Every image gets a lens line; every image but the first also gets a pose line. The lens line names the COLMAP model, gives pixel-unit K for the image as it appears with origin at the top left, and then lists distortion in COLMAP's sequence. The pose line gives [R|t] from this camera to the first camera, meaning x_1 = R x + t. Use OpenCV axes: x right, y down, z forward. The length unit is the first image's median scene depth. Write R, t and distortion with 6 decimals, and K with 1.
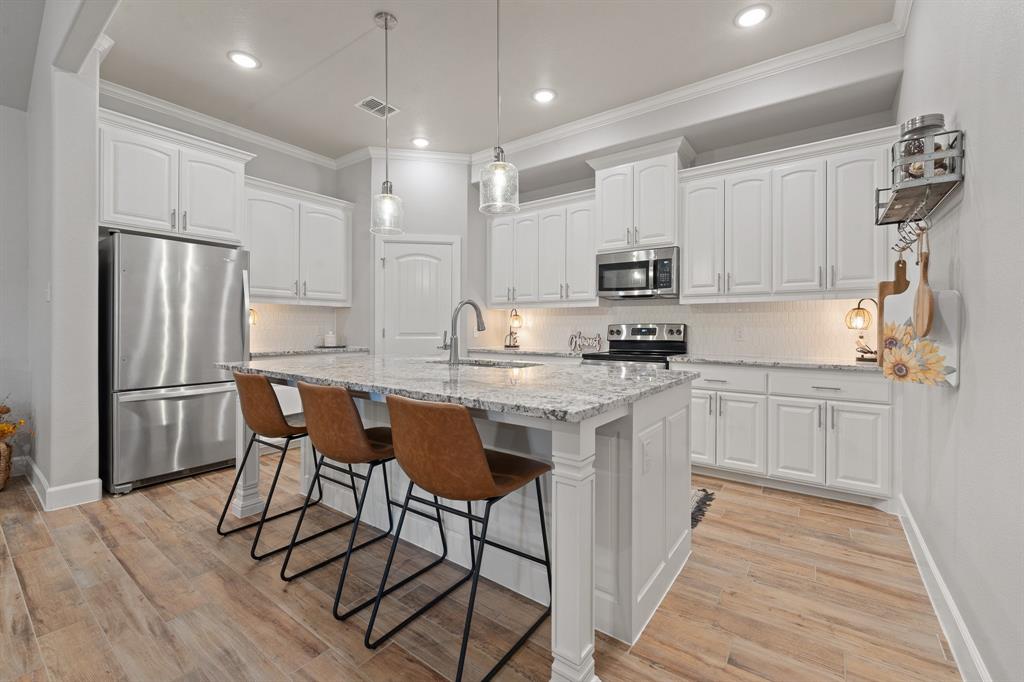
lens RADIAL K [[429.8, 0, 513.5], [0, 429.8, 325.1], [0, 0, 1]] dist [0.000919, 0.000147]
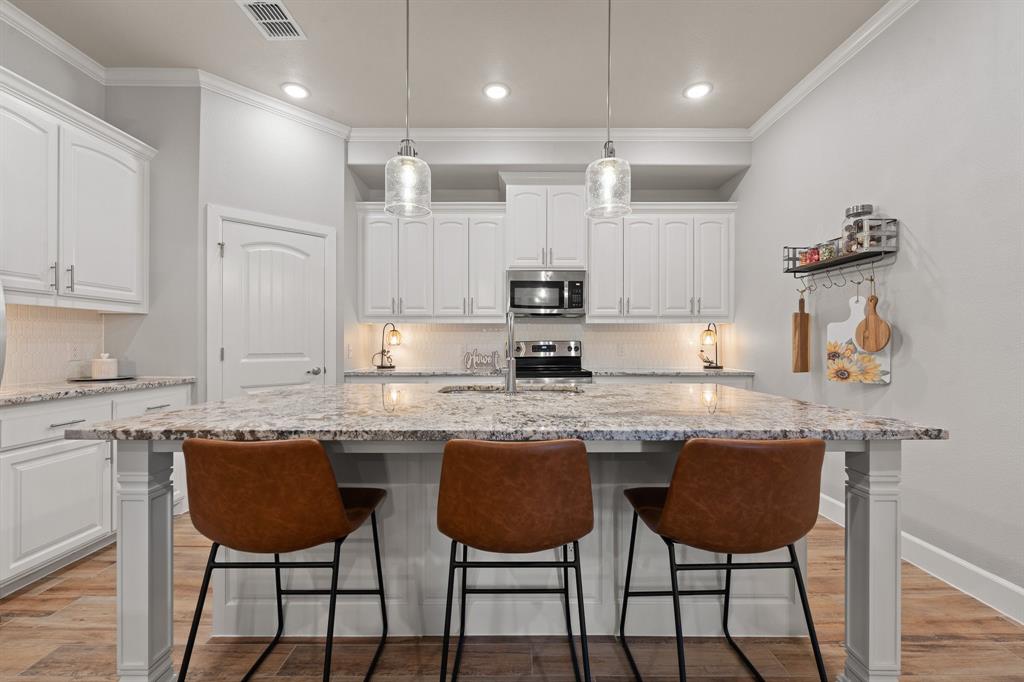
lens RADIAL K [[419.9, 0, 512.0], [0, 419.9, 341.0], [0, 0, 1]] dist [-0.001431, 0.000108]
pose [[0.802259, -0.000178, 0.596976, -0.375090], [-0.000862, 0.999999, 0.001456, -0.004285], [-0.596975, -0.001683, 0.802258, 0.228700]]
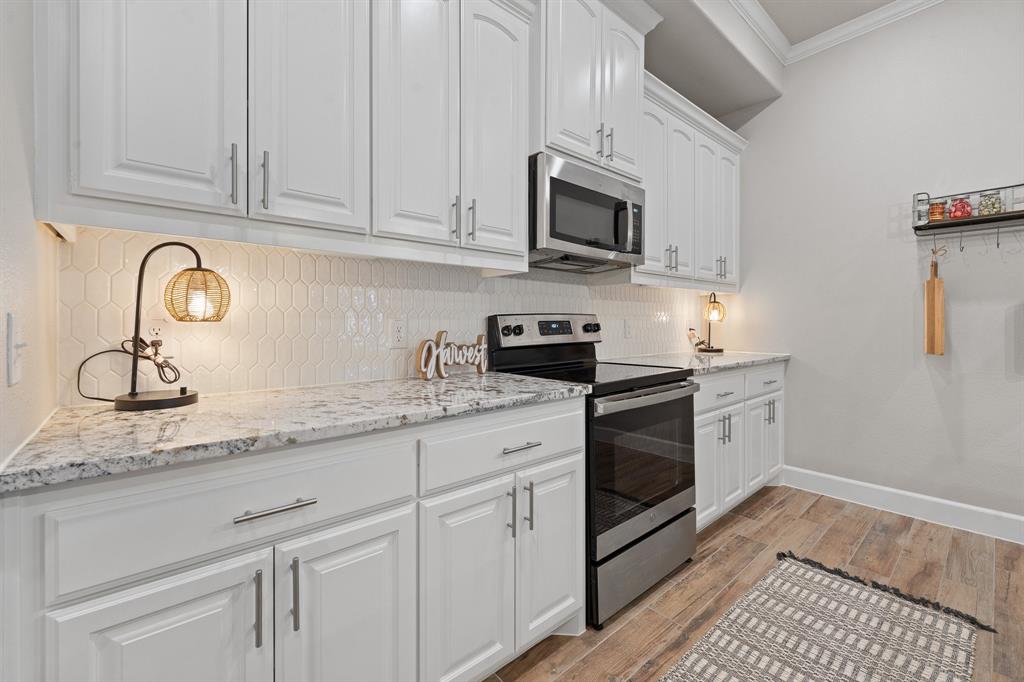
lens RADIAL K [[429.8, 0, 513.5], [0, 429.8, 325.1], [0, 0, 1]] dist [0.000919, 0.000147]
pose [[0.215884, -0.009195, 0.976376, -0.239512], [-0.003636, 0.999941, 0.010221, 0.006451], [-0.976412, -0.005757, 0.215838, 0.946067]]
